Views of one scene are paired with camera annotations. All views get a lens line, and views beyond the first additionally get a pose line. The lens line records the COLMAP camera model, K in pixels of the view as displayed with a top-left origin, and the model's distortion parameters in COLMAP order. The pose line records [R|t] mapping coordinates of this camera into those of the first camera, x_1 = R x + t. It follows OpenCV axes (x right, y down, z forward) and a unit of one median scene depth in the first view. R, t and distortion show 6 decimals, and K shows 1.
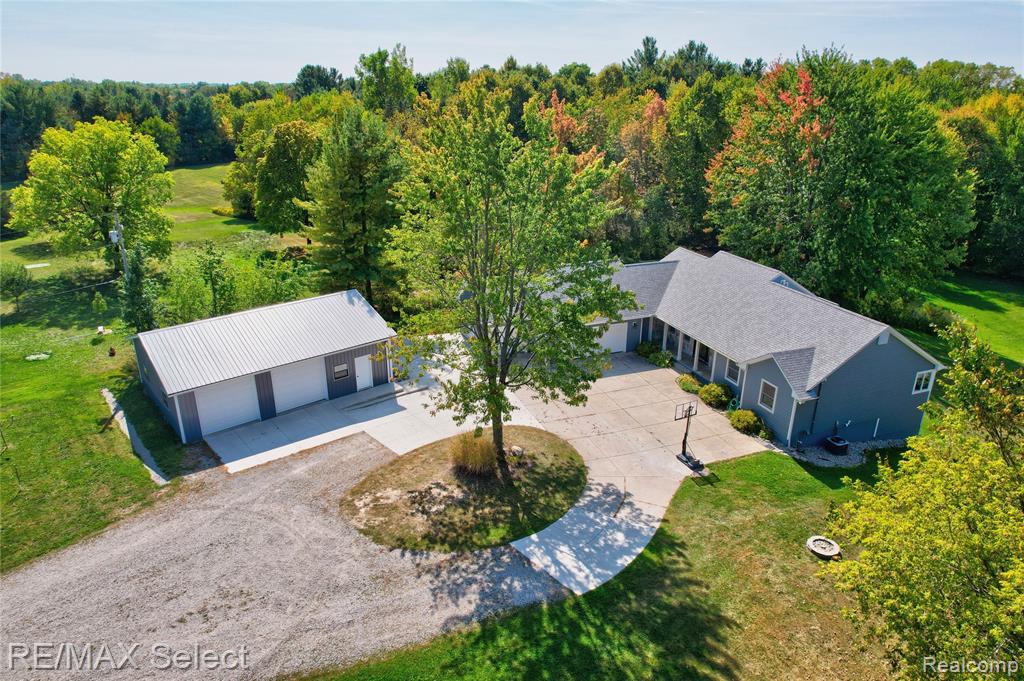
lens RADIAL K [[653.7, 0, 512.0], [0, 653.7, 340.5], [0, 0, 1]] dist [-0.074586, 0.063859]
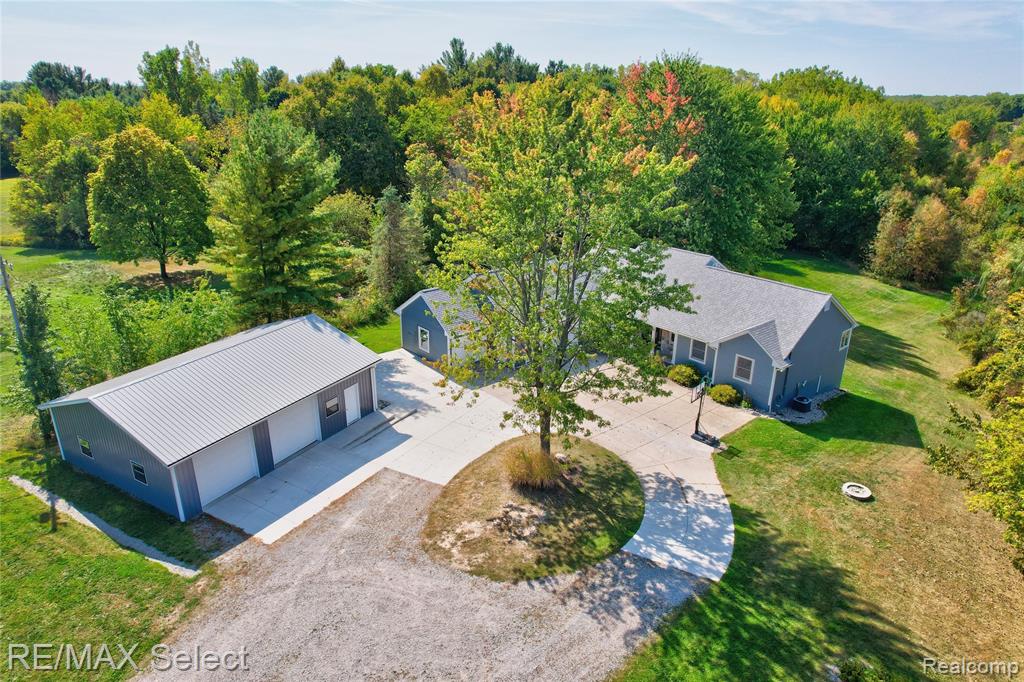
lens RADIAL K [[655.7, 0, 512.0], [0, 655.7, 341.0], [0, 0, 1]] dist [-0.084431, 0.079200]
pose [[0.940343, -0.121270, 0.317882, -0.342984], [0.121996, 0.992373, 0.017702, -0.030846], [-0.317604, 0.022135, 0.947965, 0.086250]]
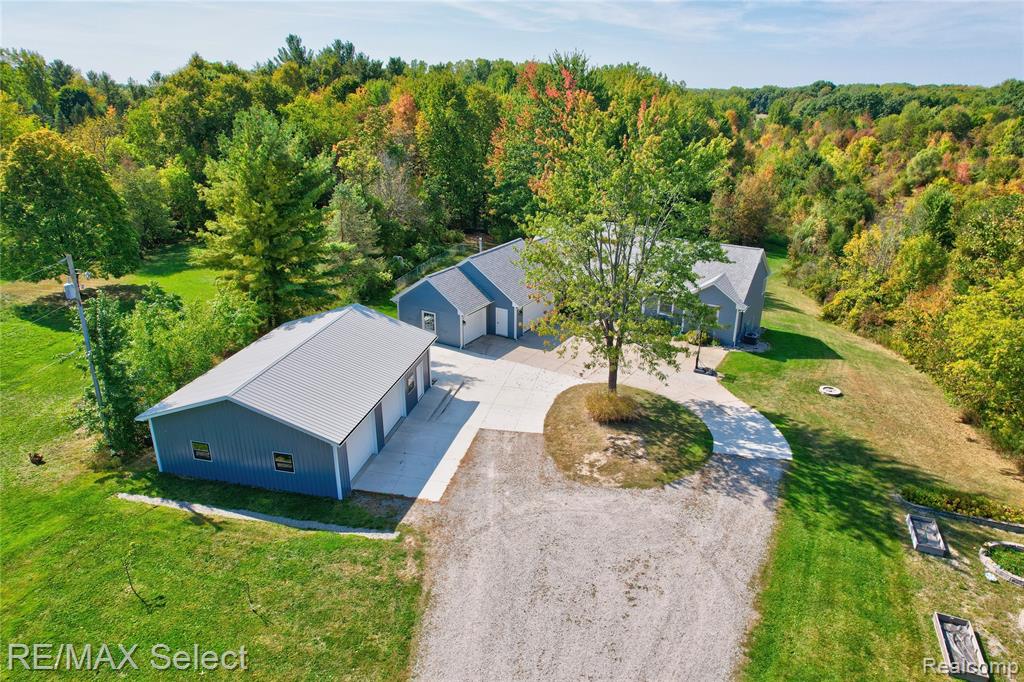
lens RADIAL K [[655.7, 0, 512.0], [0, 655.7, 341.0], [0, 0, 1]] dist [-0.084431, 0.079200]
pose [[0.789425, -0.225277, 0.571016, -0.764766], [0.223713, 0.971832, 0.074125, -0.057562], [-0.571630, 0.069228, 0.817586, 0.147816]]
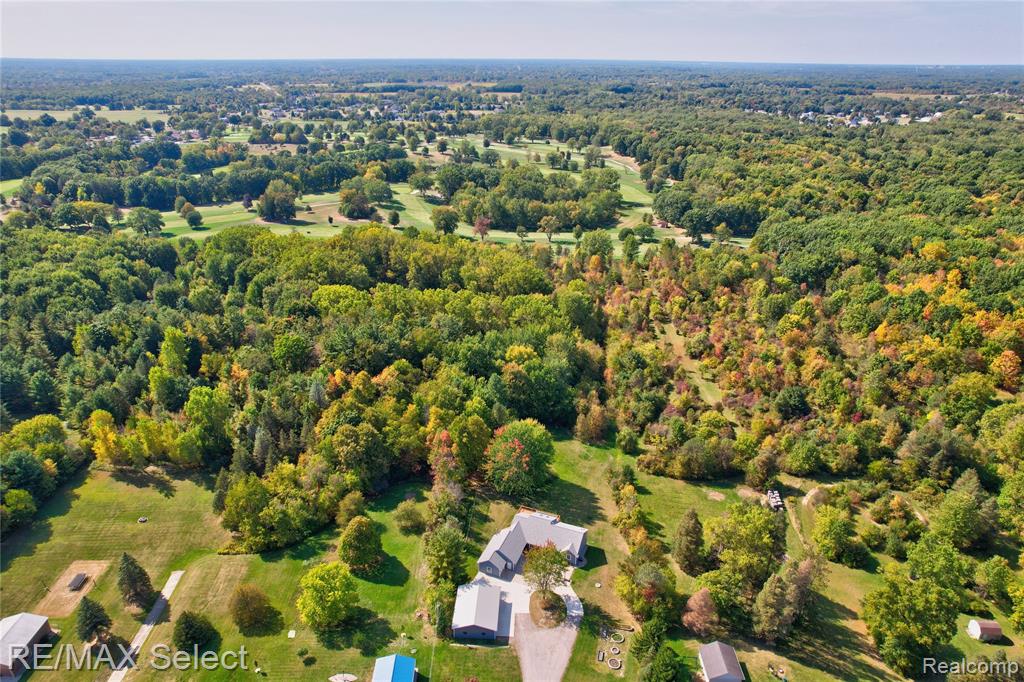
lens RADIAL K [[653.7, 0, 512.0], [0, 653.7, 341.0], [0, 0, 1]] dist [-0.074586, 0.063859]
pose [[0.679266, -0.299949, 0.669797, -2.730993], [0.264977, 0.951337, 0.157304, -2.403509], [-0.684386, 0.070629, 0.725691, -2.382663]]
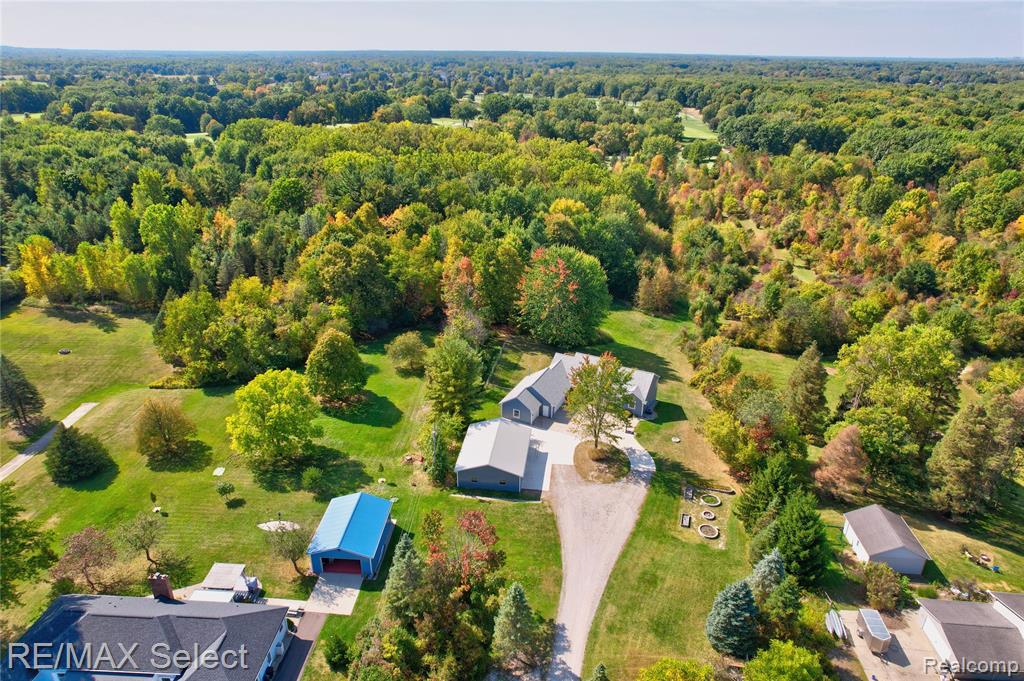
lens RADIAL K [[653.7, 0, 512.0], [0, 653.7, 340.5], [0, 0, 1]] dist [-0.074586, 0.063859]
pose [[0.732182, -0.281408, 0.620257, -2.103209], [0.244339, 0.958565, 0.146467, -0.901218], [-0.635773, 0.044312, 0.770603, -1.209569]]
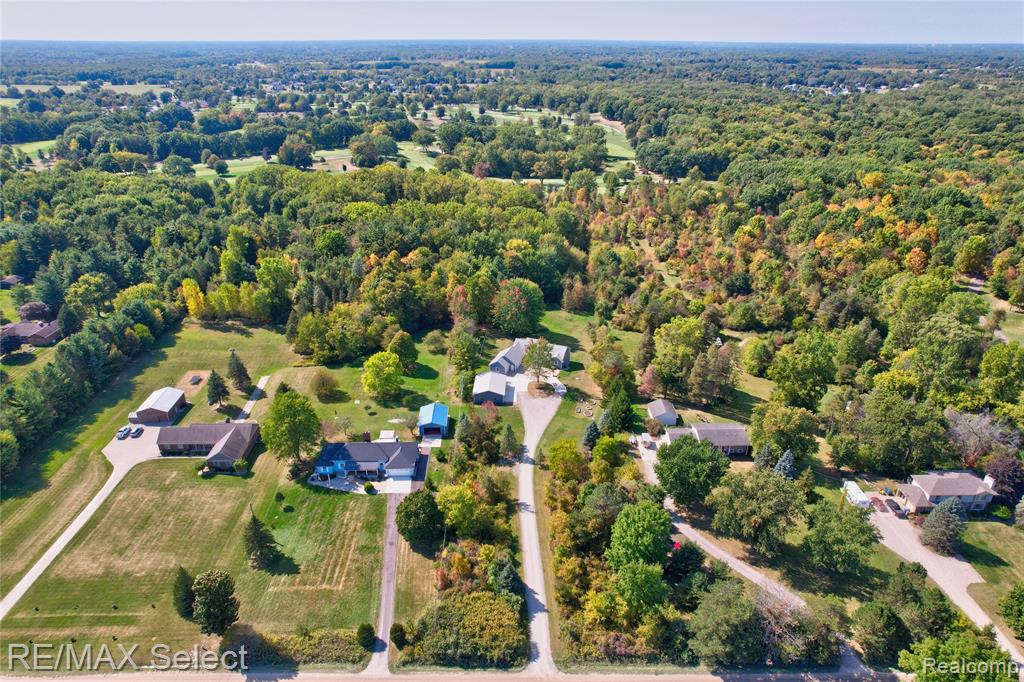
lens RADIAL K [[653.7, 0, 512.0], [0, 653.7, 341.0], [0, 0, 1]] dist [-0.074586, 0.063859]
pose [[0.670627, -0.321935, 0.668294, -4.365774], [0.270829, 0.944986, 0.183451, -1.499782], [-0.690587, 0.057966, 0.720922, -3.533713]]
